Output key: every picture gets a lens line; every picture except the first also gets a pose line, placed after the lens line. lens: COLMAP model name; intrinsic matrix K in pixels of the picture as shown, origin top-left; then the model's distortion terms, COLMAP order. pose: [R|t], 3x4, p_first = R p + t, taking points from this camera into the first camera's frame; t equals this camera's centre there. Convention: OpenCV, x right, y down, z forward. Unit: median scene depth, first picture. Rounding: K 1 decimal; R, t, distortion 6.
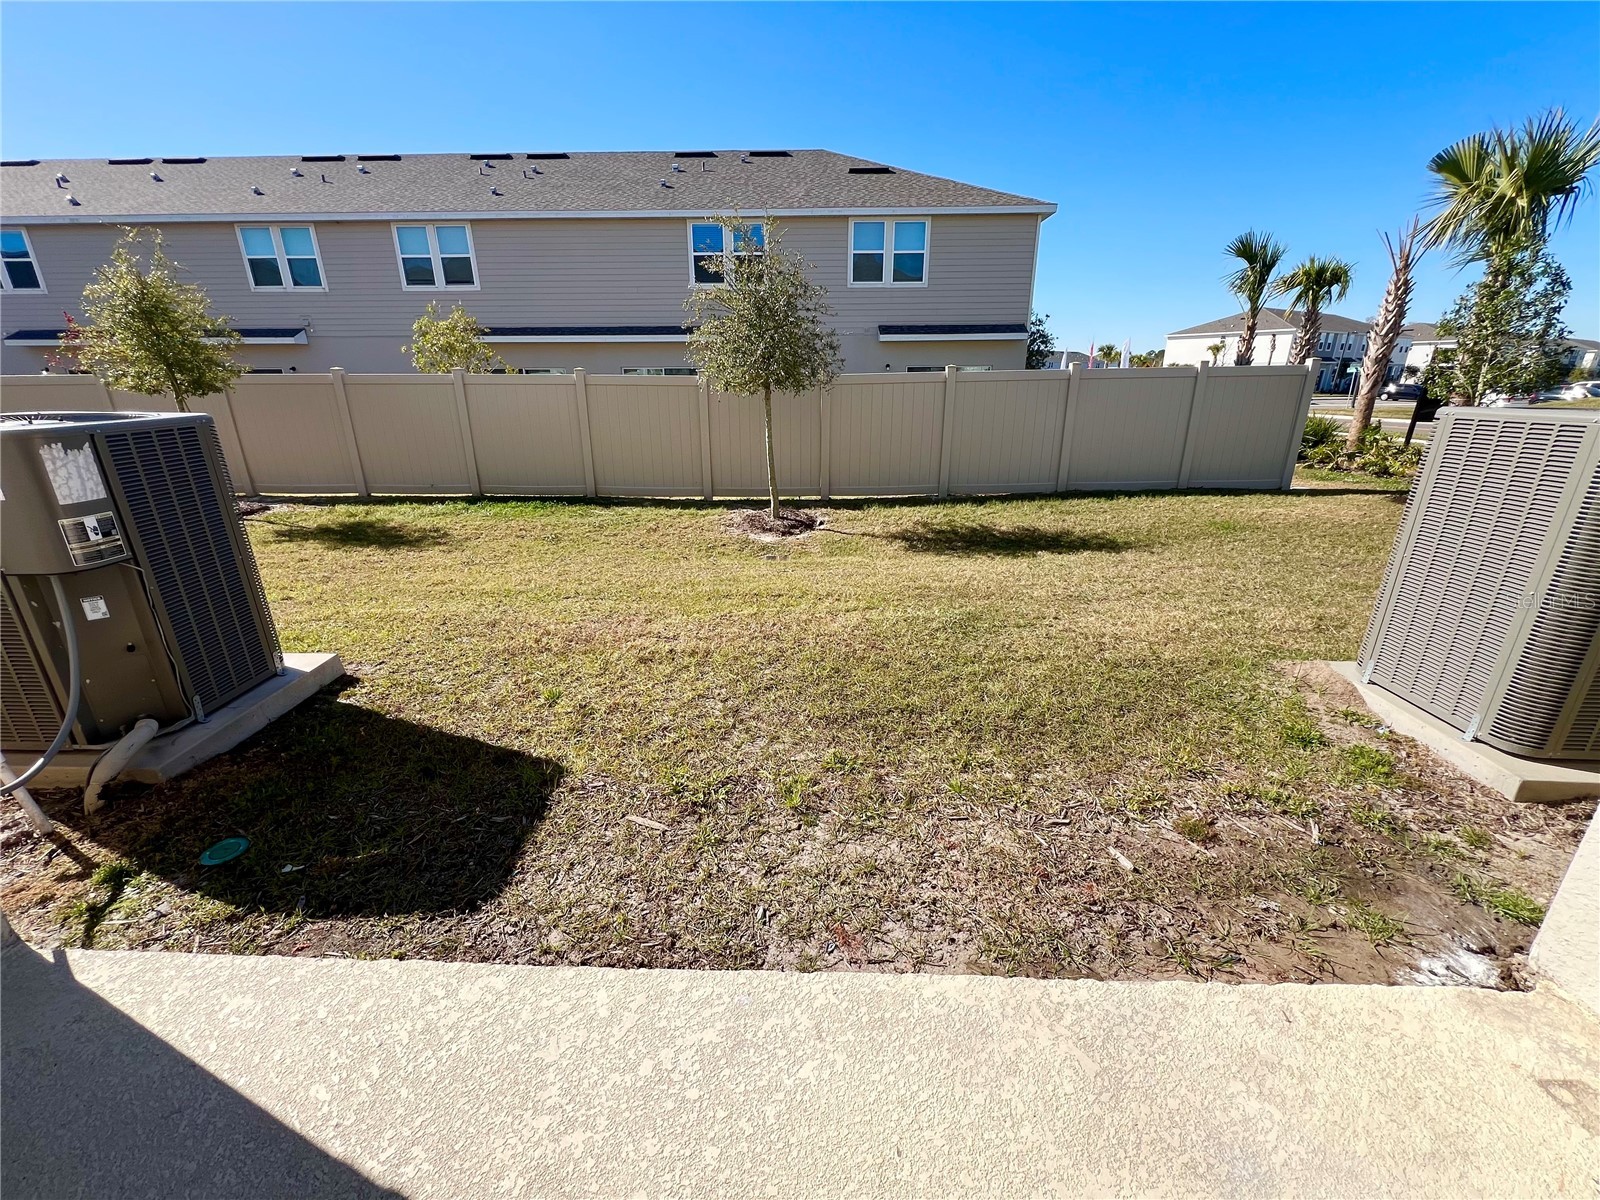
lens RADIAL K [[637.6, 0, 798.3], [0, 637.6, 598.8], [0, 0, 1]] dist [-0.001763, 0.000137]
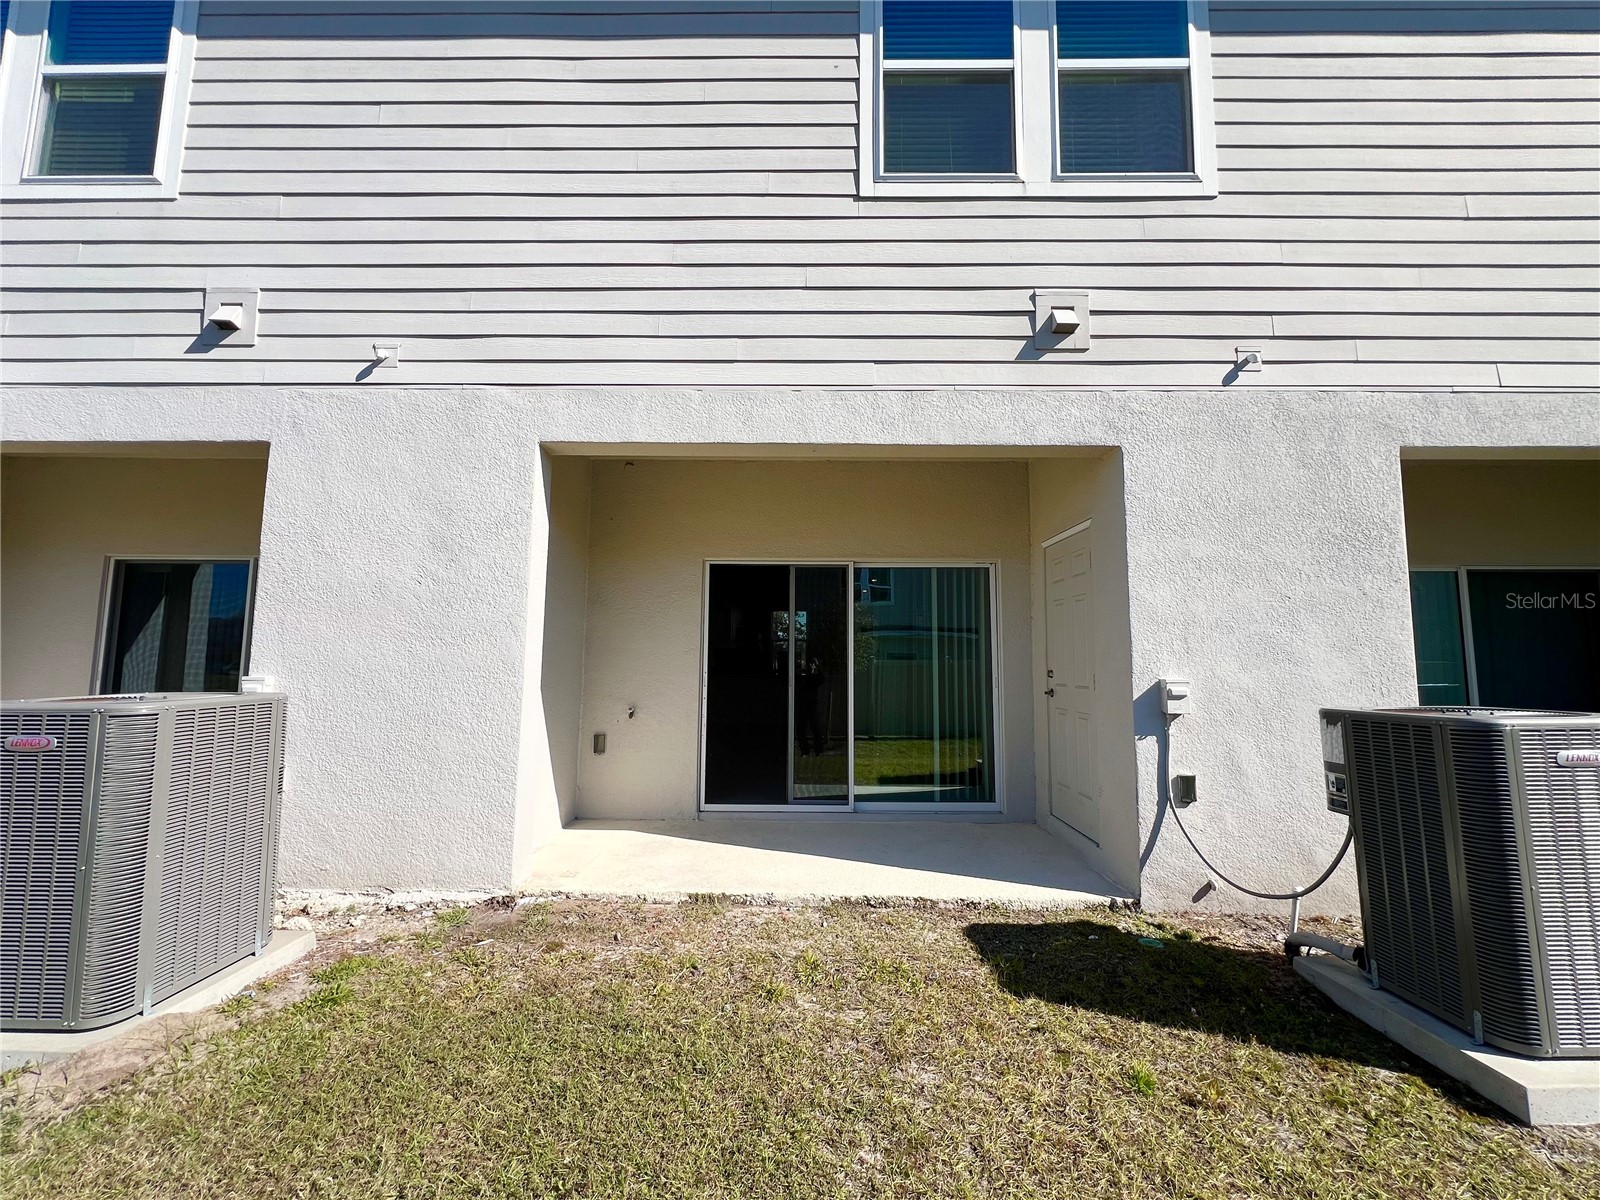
lens RADIAL K [[637.6, 0, 798.3], [0, 637.6, 598.8], [0, 0, 1]] dist [-0.001763, 0.000137]
pose [[-0.999967, -0.004488, -0.006807, 0.022402], [-0.005978, 0.971265, 0.237925, -0.529883], [0.005544, 0.237958, -0.971260, 1.461867]]
